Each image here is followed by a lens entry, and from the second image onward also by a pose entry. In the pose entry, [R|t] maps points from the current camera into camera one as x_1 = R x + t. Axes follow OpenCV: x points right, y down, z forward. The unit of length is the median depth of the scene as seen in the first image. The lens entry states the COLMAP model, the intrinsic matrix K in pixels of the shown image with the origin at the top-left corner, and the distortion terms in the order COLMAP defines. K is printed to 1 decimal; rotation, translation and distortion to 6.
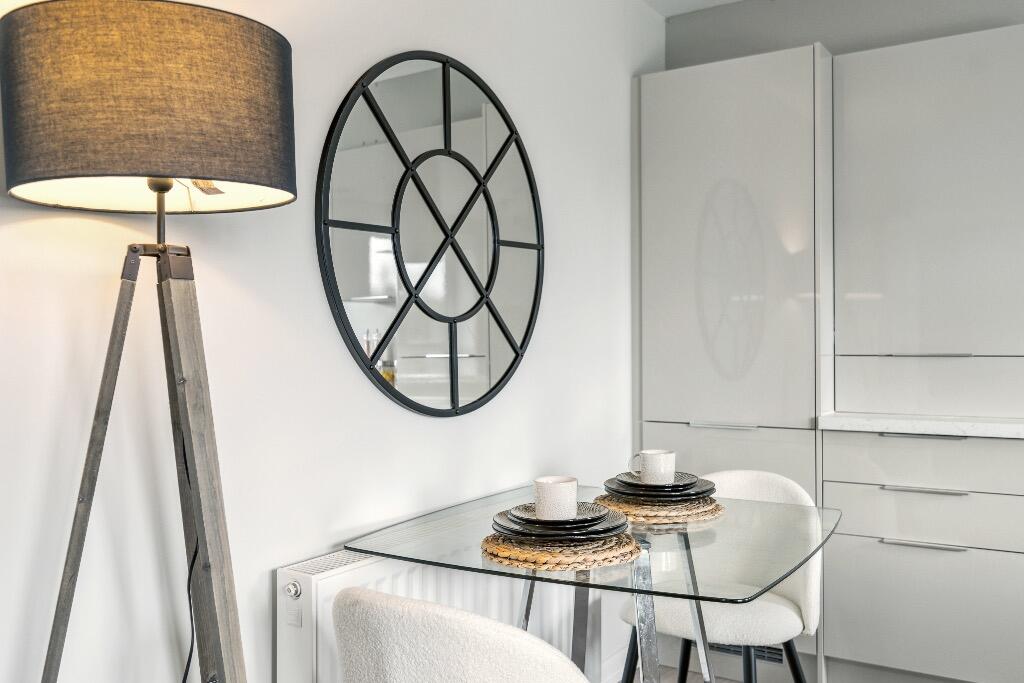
lens RADIAL K [[888.8, 0, 512.0], [0, 888.8, 341.5], [0, 0, 1]] dist [0.000382, -0.003636]
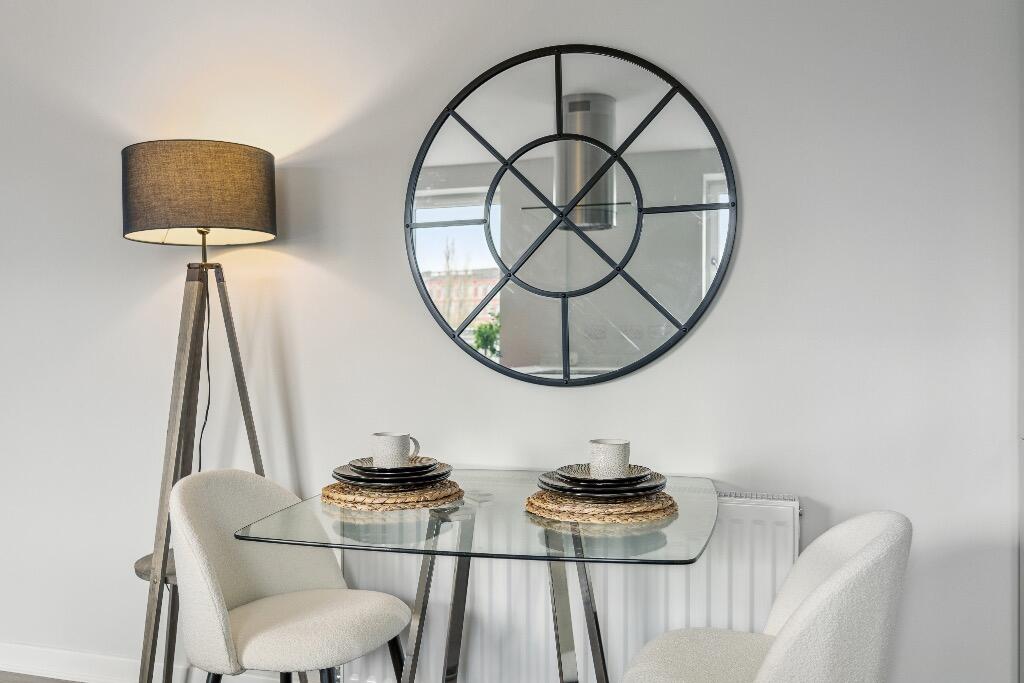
lens RADIAL K [[888.8, 0, 512.0], [0, 888.8, 341.5], [0, 0, 1]] dist [0.000382, -0.003636]
pose [[0.316150, 0.038774, -0.947917, 1.502126], [0.004167, 0.999098, 0.042257, -0.023281], [0.948700, -0.017310, 0.315703, 1.003519]]
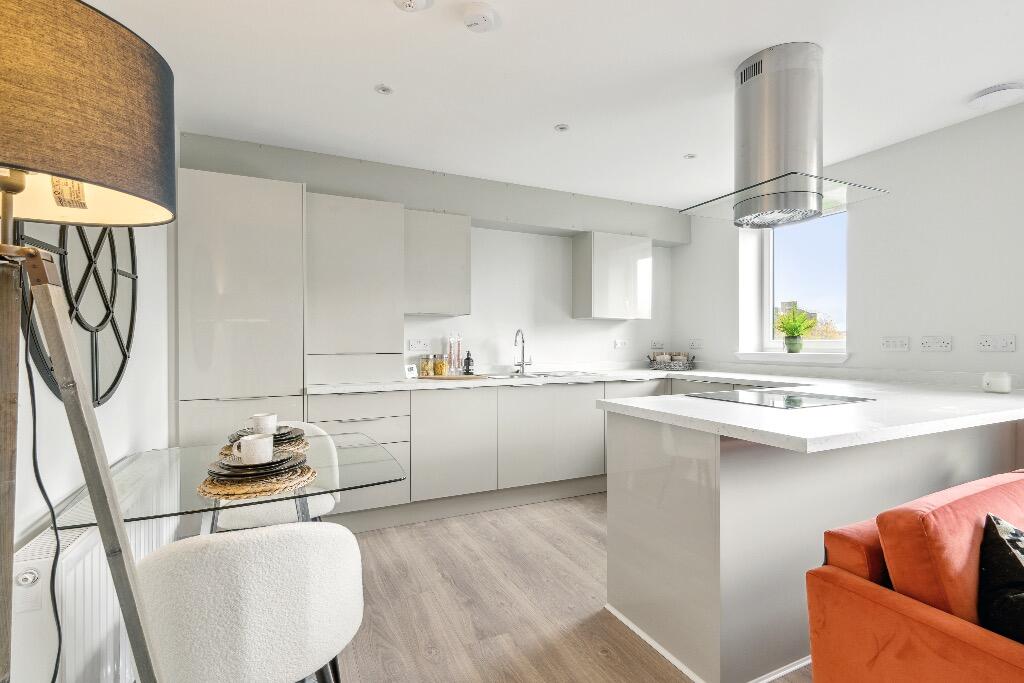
lens RADIAL K [[471.8, 0, 513.5], [0, 471.8, 345.6], [0, 0, 1]] dist [-0.001392, 0.000258]
pose [[0.533358, 0.000626, 0.845890, -0.529427], [0.002094, 0.999996, -0.002060, 0.001283], [-0.845887, 0.002870, 0.533354, 0.255562]]
